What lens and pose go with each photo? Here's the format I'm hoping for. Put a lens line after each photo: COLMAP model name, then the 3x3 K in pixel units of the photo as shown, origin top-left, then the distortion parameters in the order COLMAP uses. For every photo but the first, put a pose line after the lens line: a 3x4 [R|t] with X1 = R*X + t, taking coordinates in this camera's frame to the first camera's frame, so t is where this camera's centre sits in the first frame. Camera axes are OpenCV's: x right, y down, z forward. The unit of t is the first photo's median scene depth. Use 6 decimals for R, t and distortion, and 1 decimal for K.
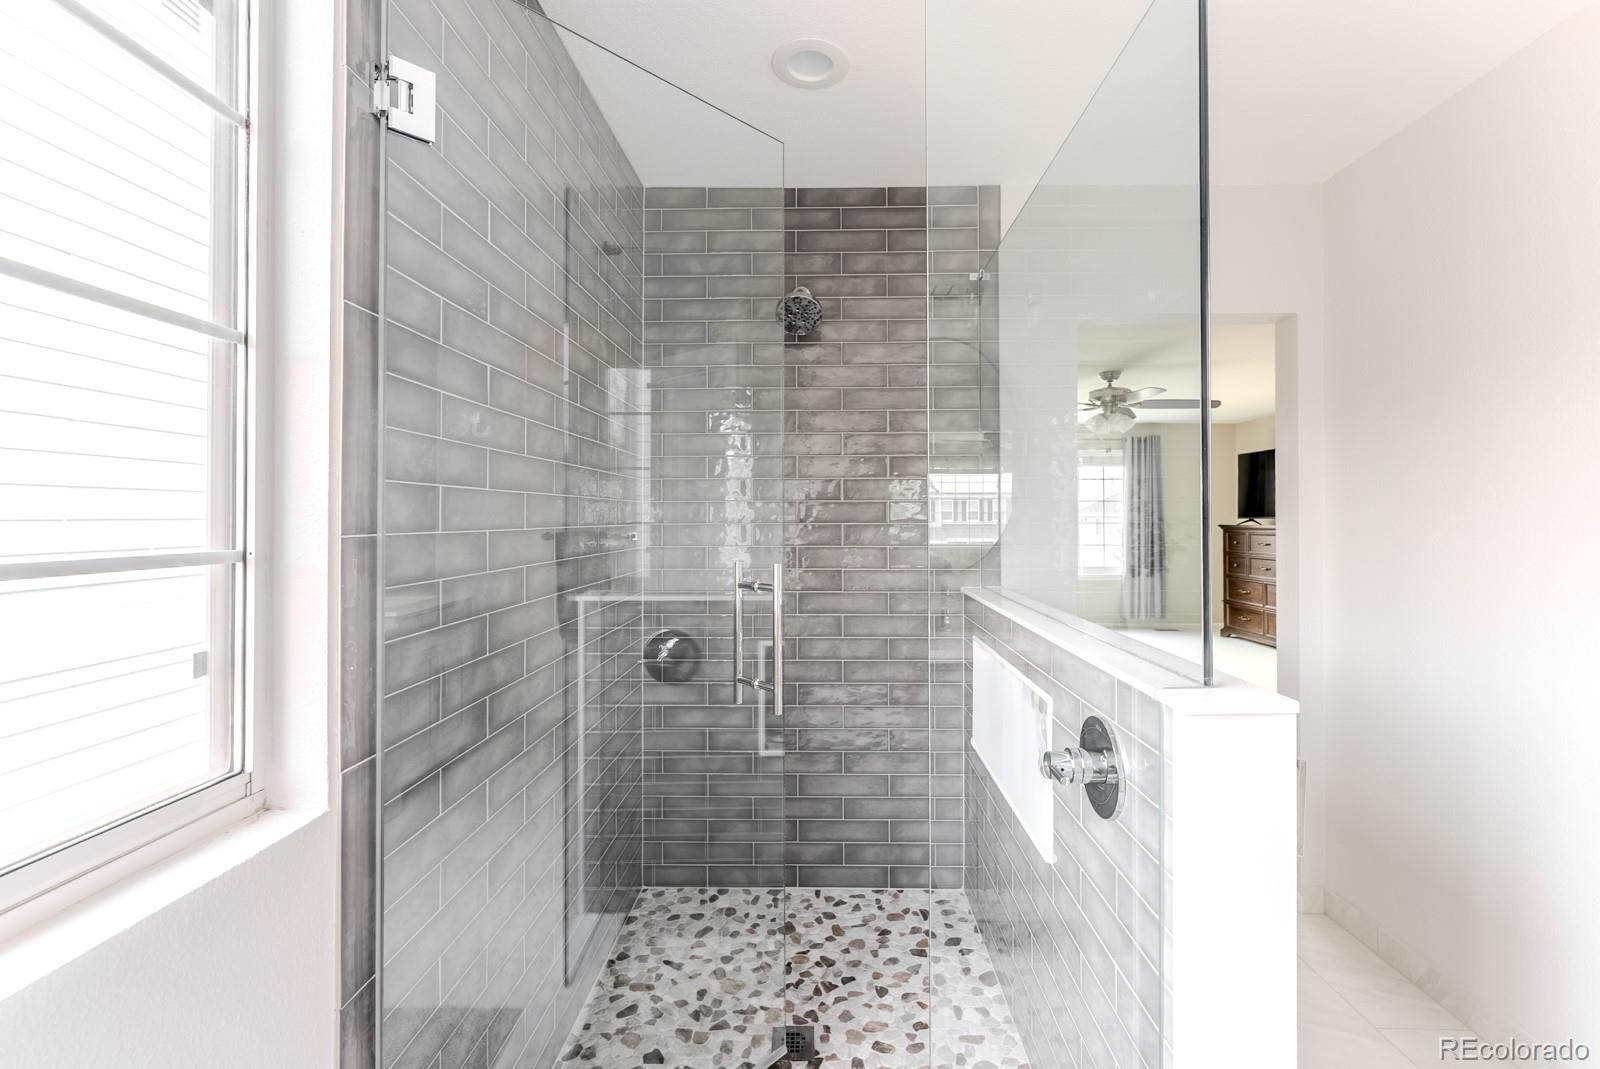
lens RADIAL K [[655.2, 0, 809.0], [0, 655.2, 520.7], [0, 0, 1]] dist [-0.002195, -0.000490]
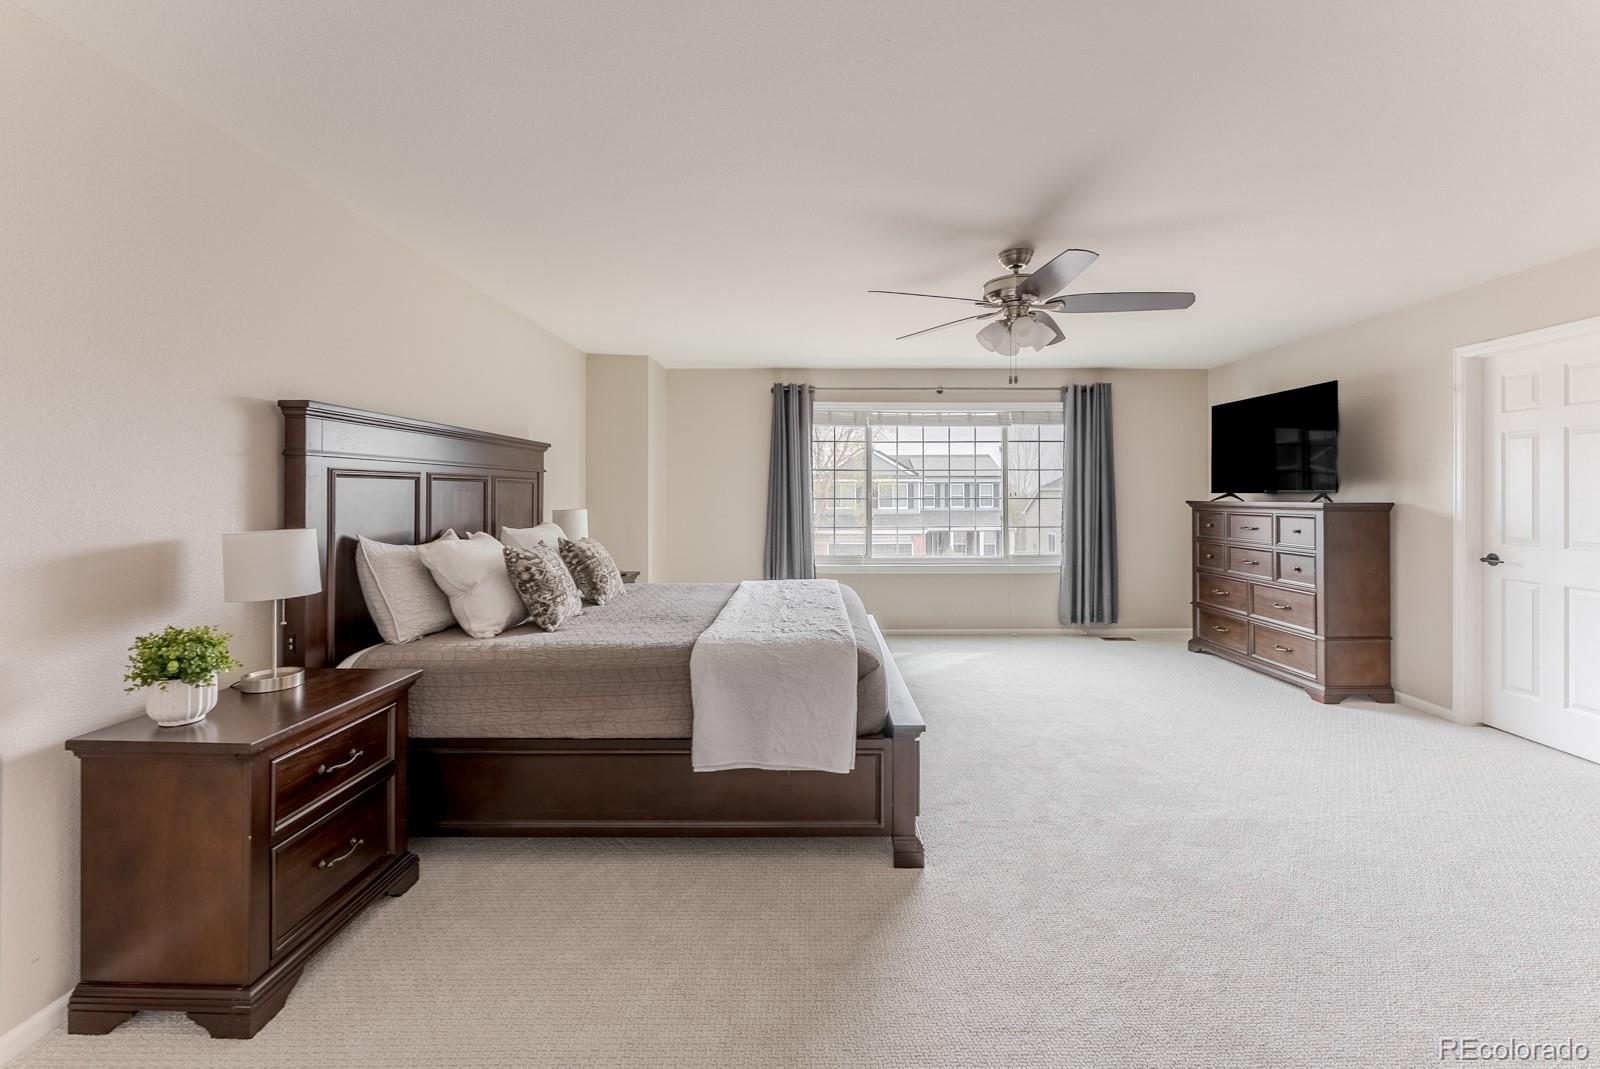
lens RADIAL K [[655.2, 0, 792.6], [0, 655.2, 496.0], [0, 0, 1]] dist [-0.002195, -0.000490]
pose [[0.999668, 0.000822, 0.025751, 0.161522], [-0.000920, 0.999992, 0.003787, -0.002031], [-0.025747, -0.003809, 0.999661, 0.272033]]
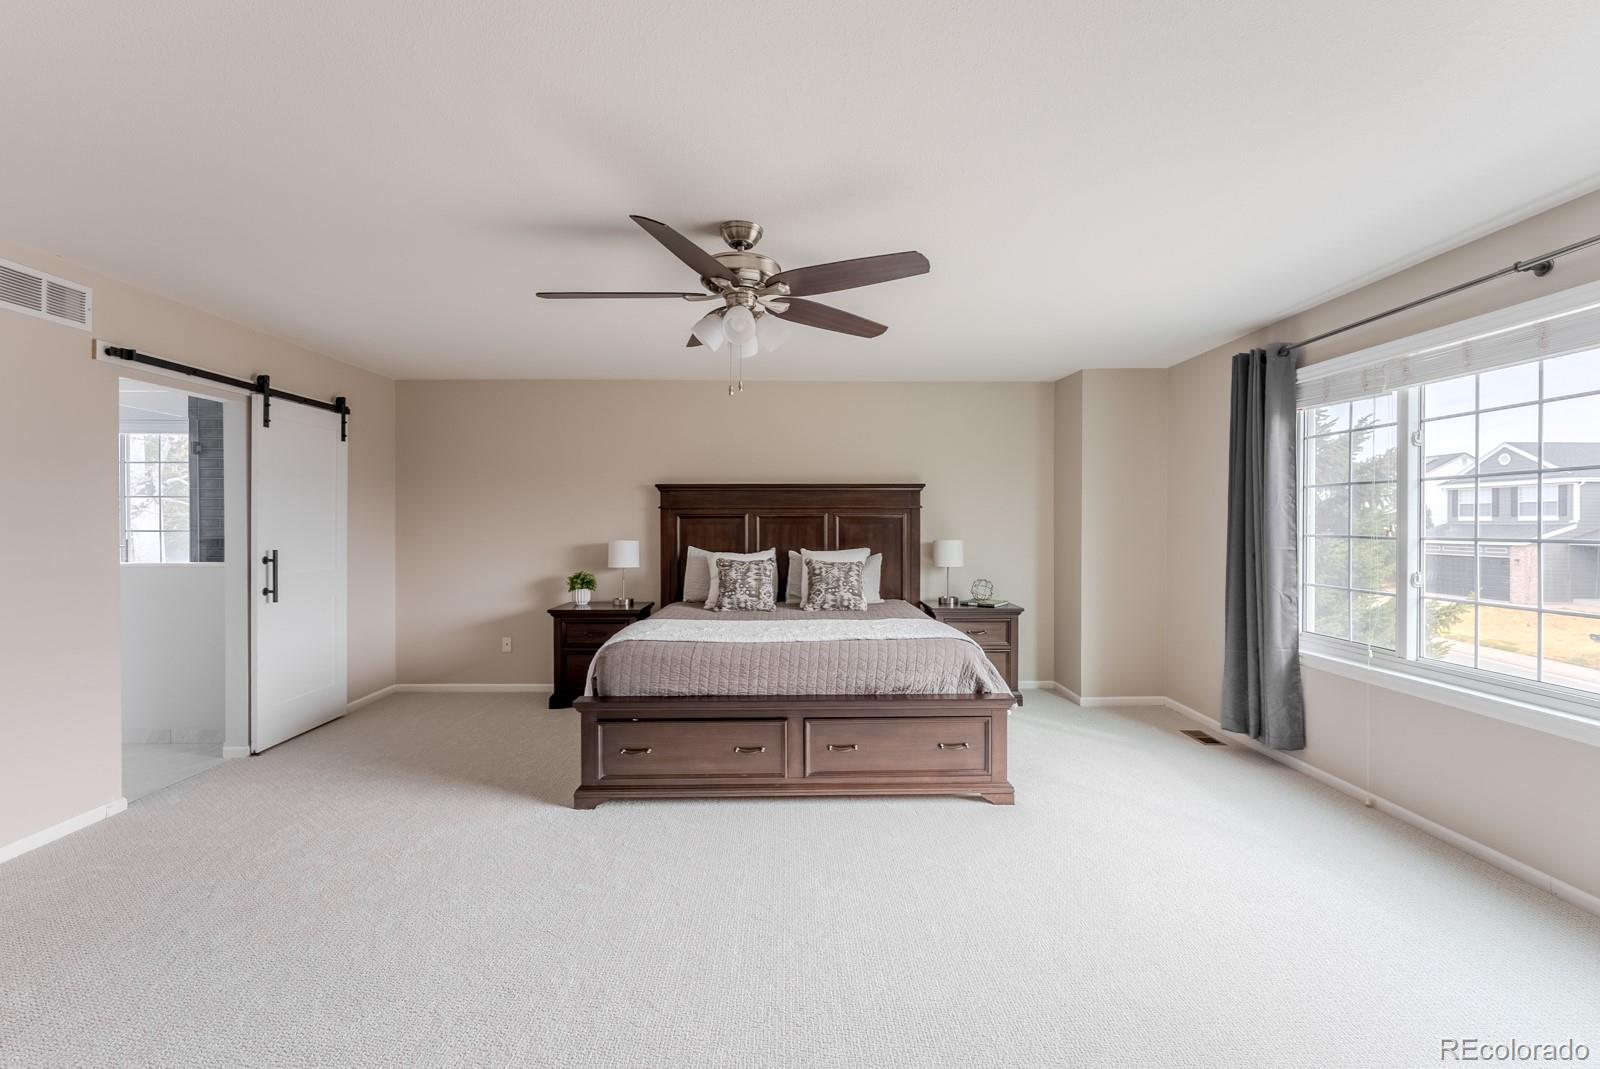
lens RADIAL K [[677.3, 0, 791.2], [0, 677.3, 529.2], [0, 0, 1]] dist [-0.001286, 0.000251]
pose [[0.056052, 0.008645, -0.998390, 0.713545], [-0.001015, 0.999962, 0.008602, -0.004638], [0.998427, 0.000531, 0.056059, 0.729806]]
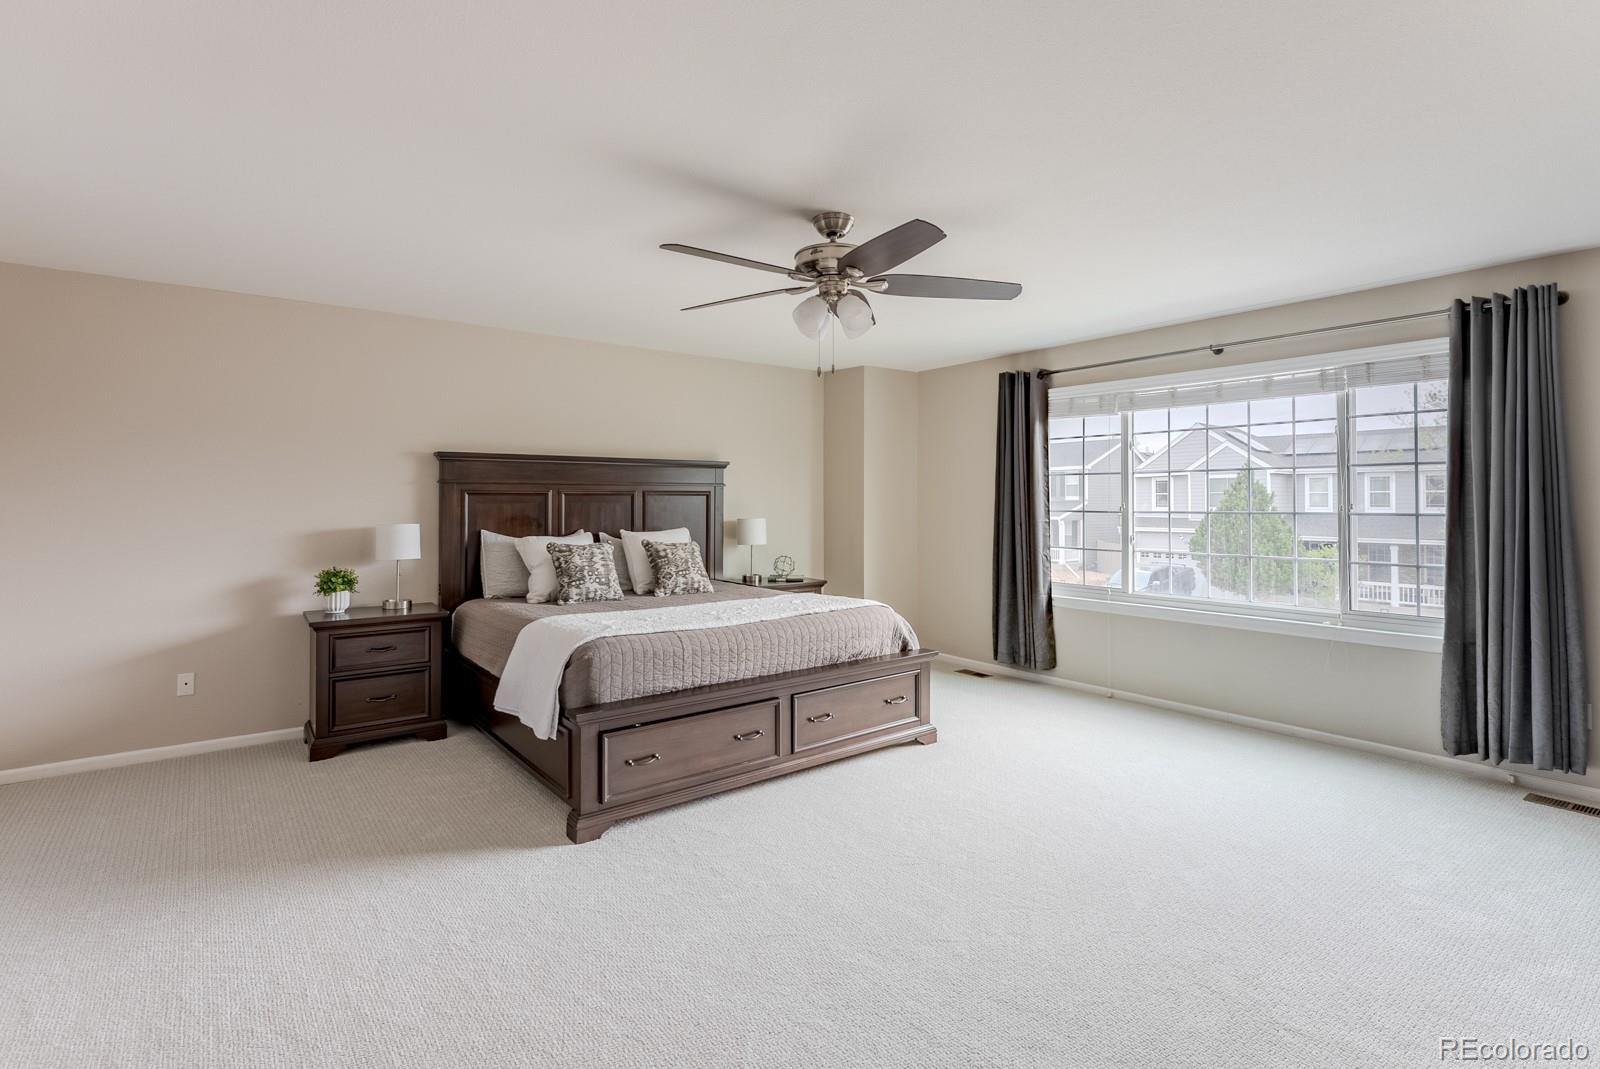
lens RADIAL K [[765.1, 0, 782.5], [0, 765.1, 489.4], [0, 0, 1]] dist [0.000188, -0.000181]
pose [[0.633121, -0.012153, -0.773957, 0.658680], [-0.001503, 0.999856, -0.016930, -0.004273], [0.774051, 0.011882, 0.633012, 0.418264]]
